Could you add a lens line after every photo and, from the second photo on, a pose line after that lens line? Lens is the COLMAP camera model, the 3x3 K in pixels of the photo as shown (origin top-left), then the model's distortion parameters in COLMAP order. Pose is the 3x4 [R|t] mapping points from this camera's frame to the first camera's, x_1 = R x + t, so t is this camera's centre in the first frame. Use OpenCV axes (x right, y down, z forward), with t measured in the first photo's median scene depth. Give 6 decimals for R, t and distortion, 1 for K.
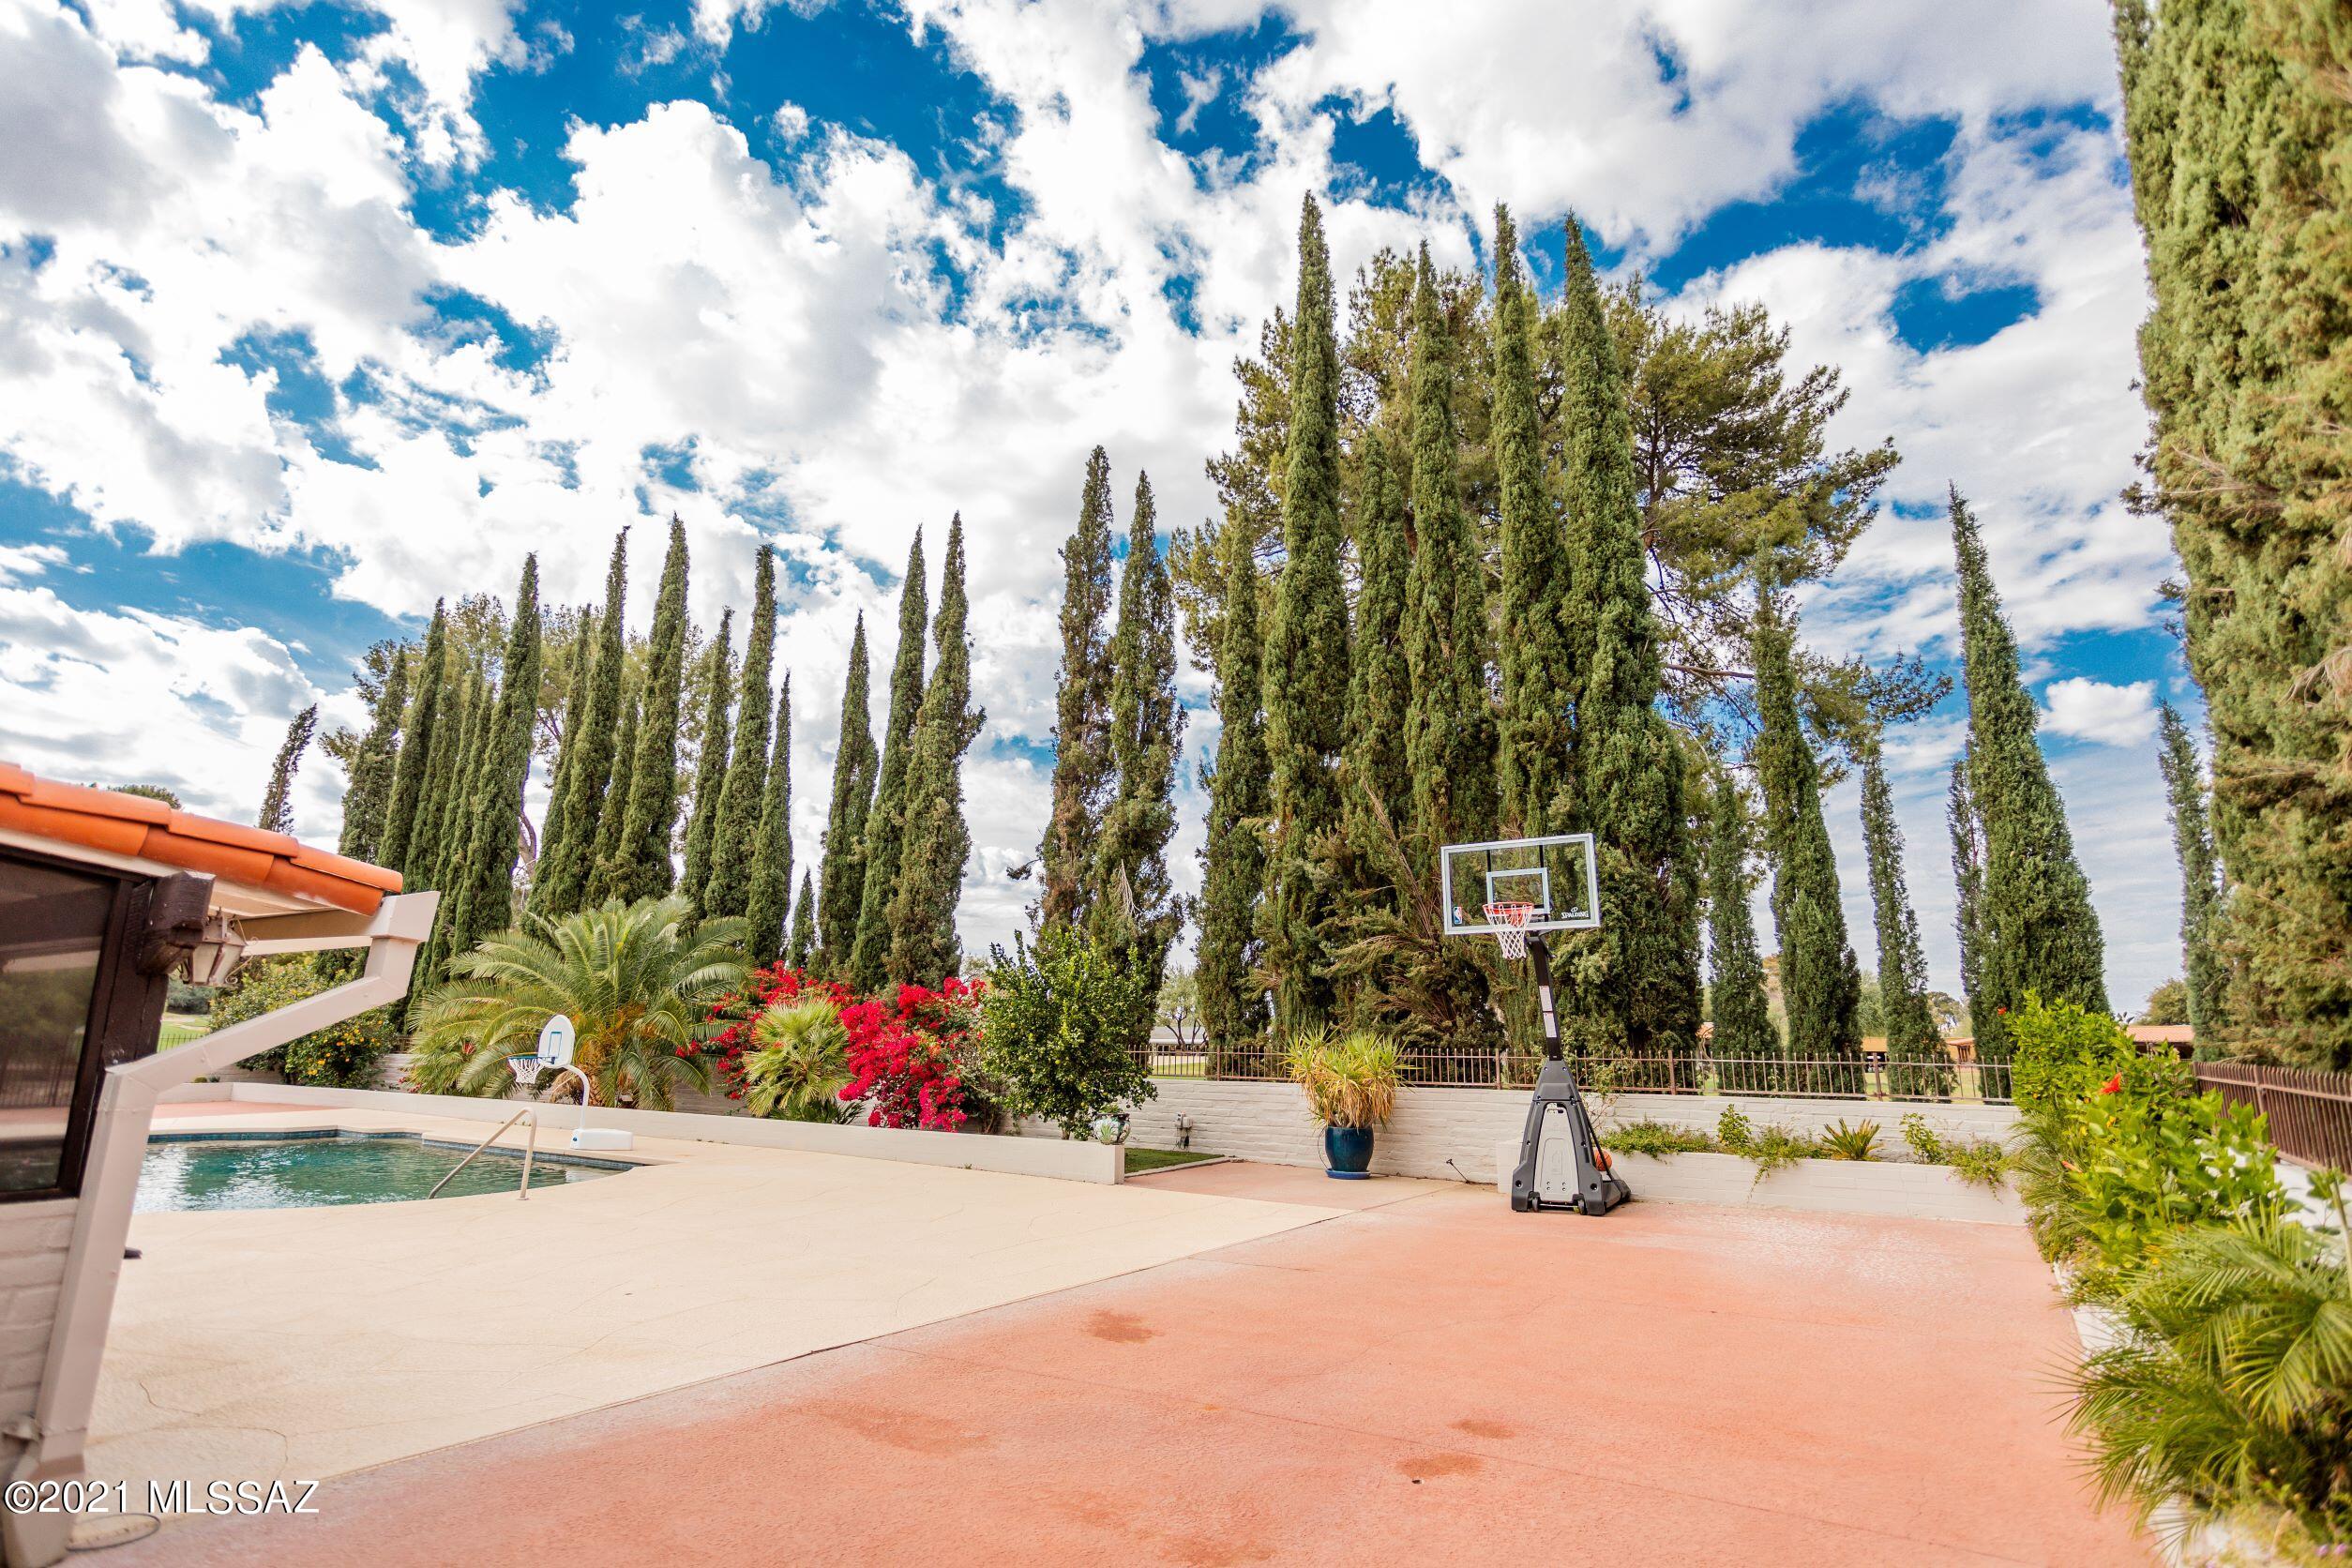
lens RADIAL K [[1155.9, 0, 1184.7], [0, 1155.9, 789.3], [0, 0, 1]] dist [0.001355, 0.000703]
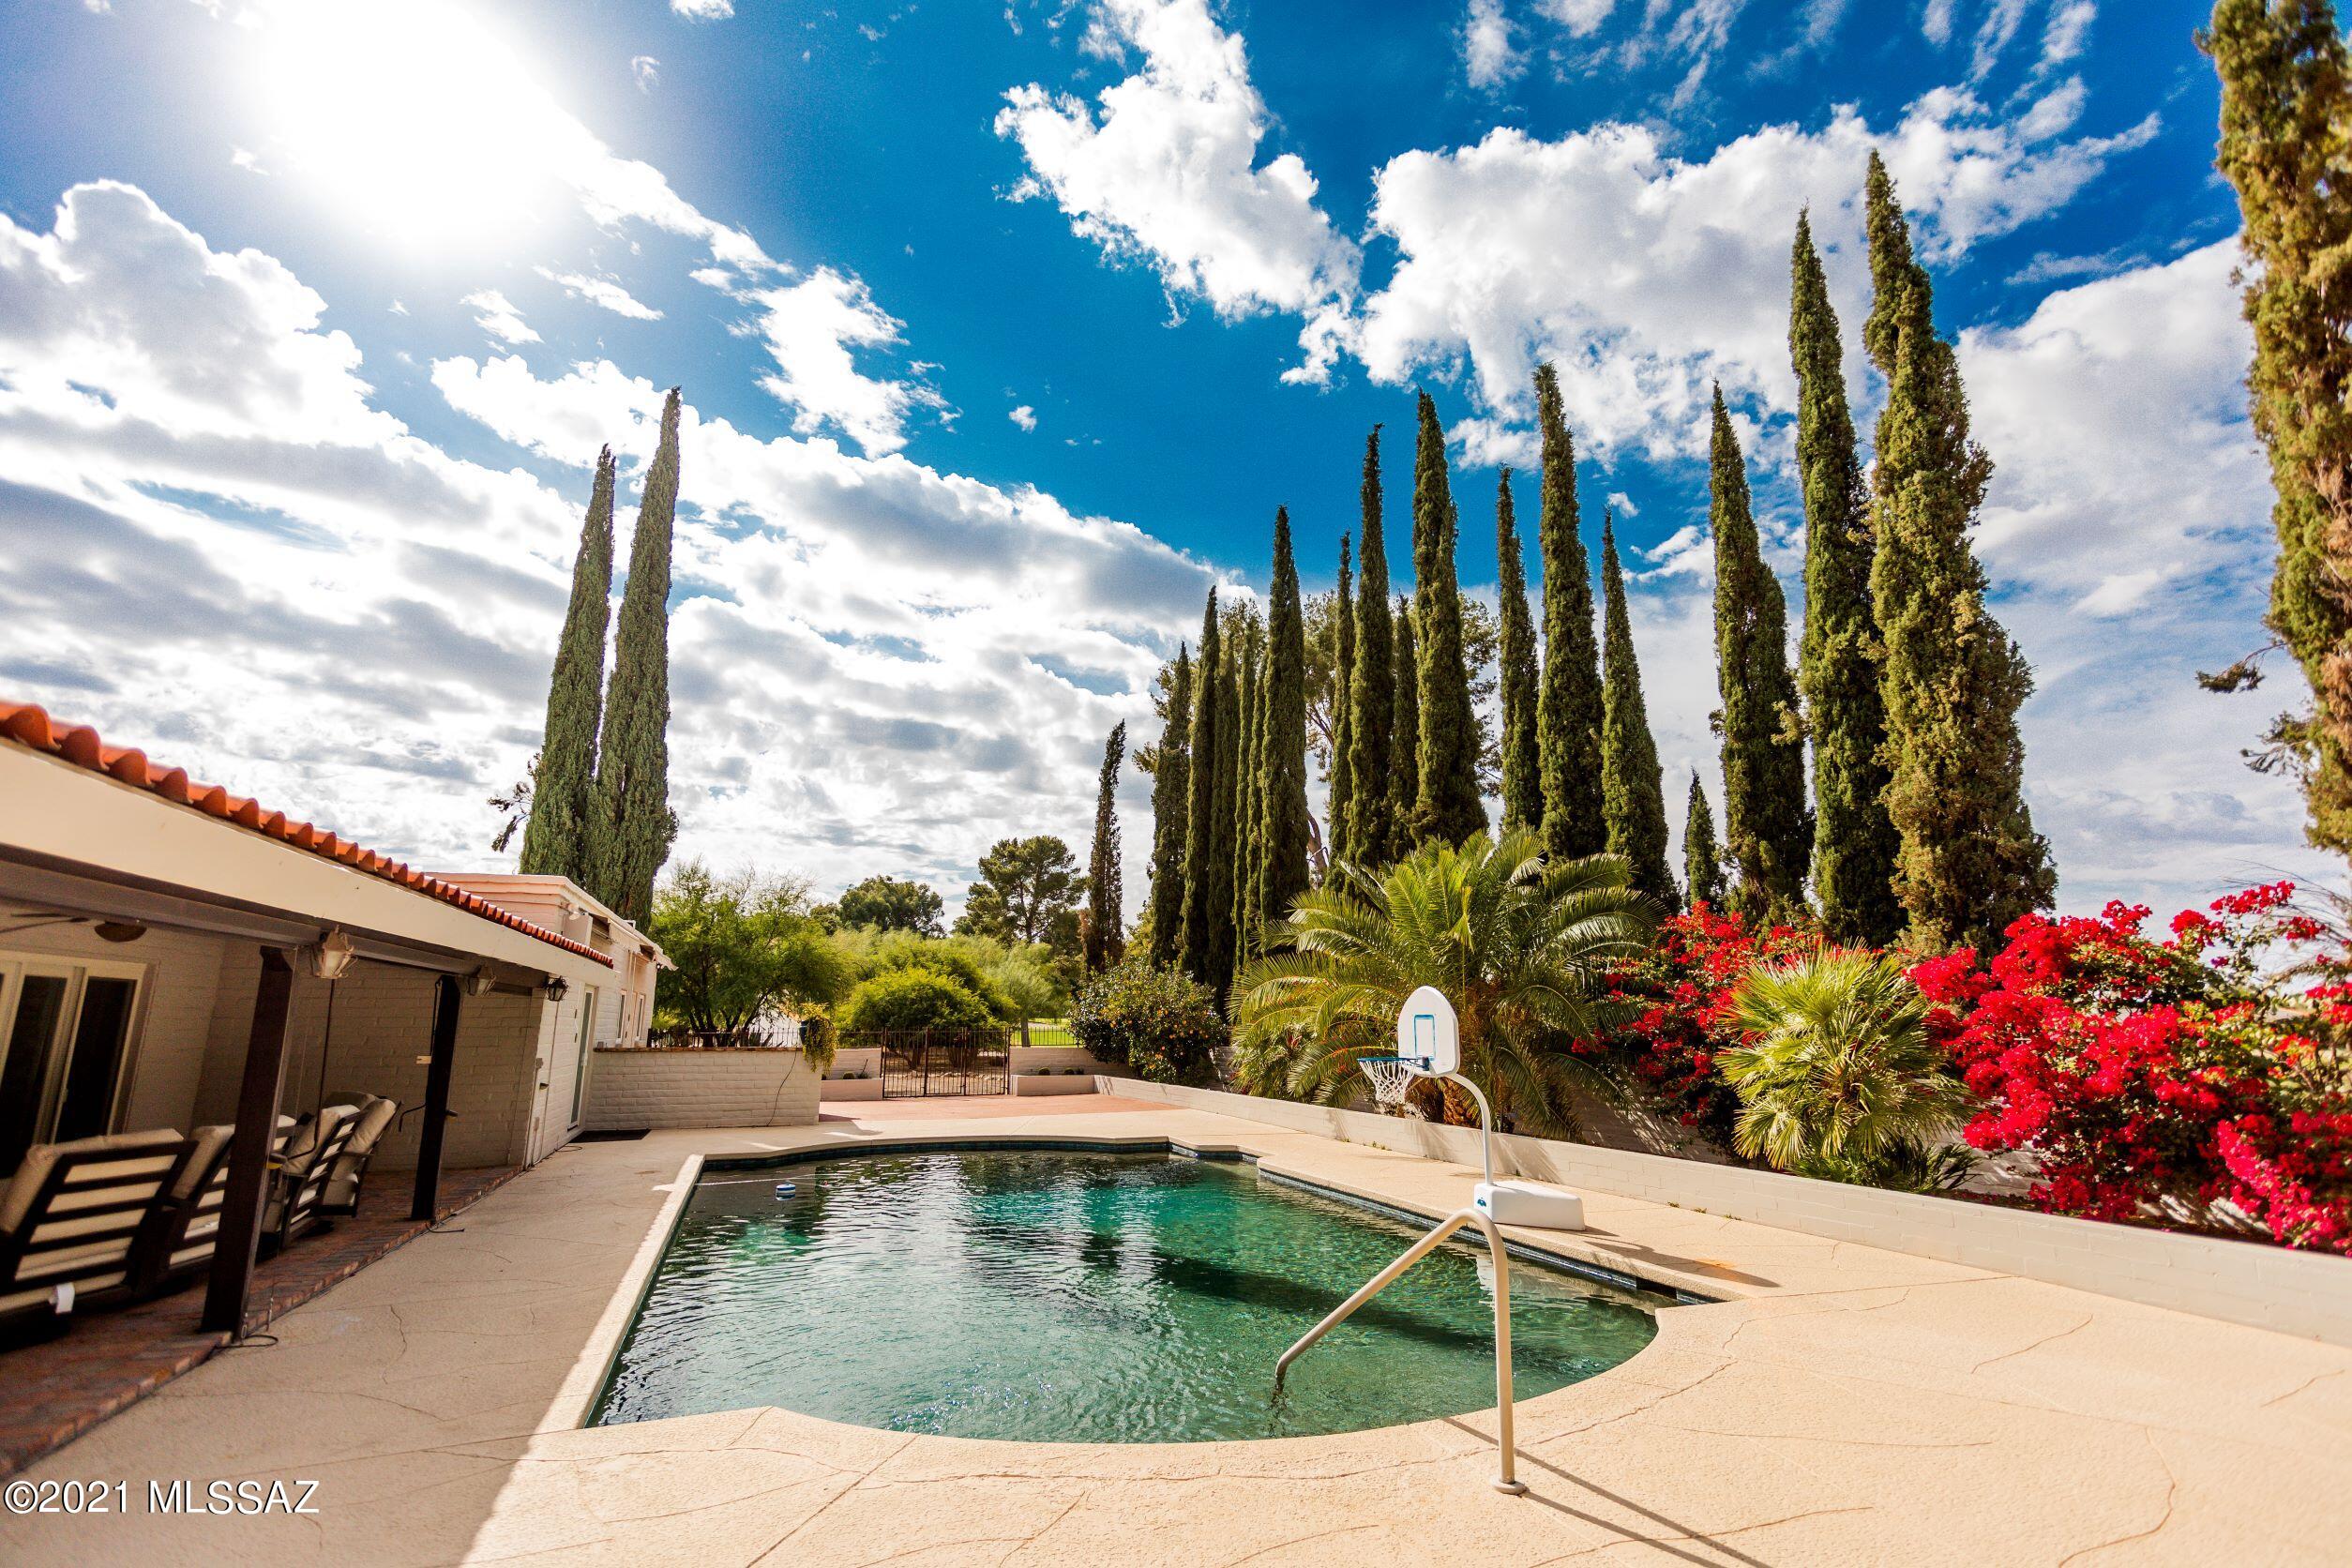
lens RADIAL K [[1155.9, 0, 1184.7], [0, 1155.9, 789.3], [0, 0, 1]] dist [0.001355, 0.000703]
pose [[0.808232, -0.126501, -0.575117, -0.170481], [0.131398, 0.990771, -0.033269, 0.058289], [0.574018, -0.048680, 0.817395, 0.268679]]
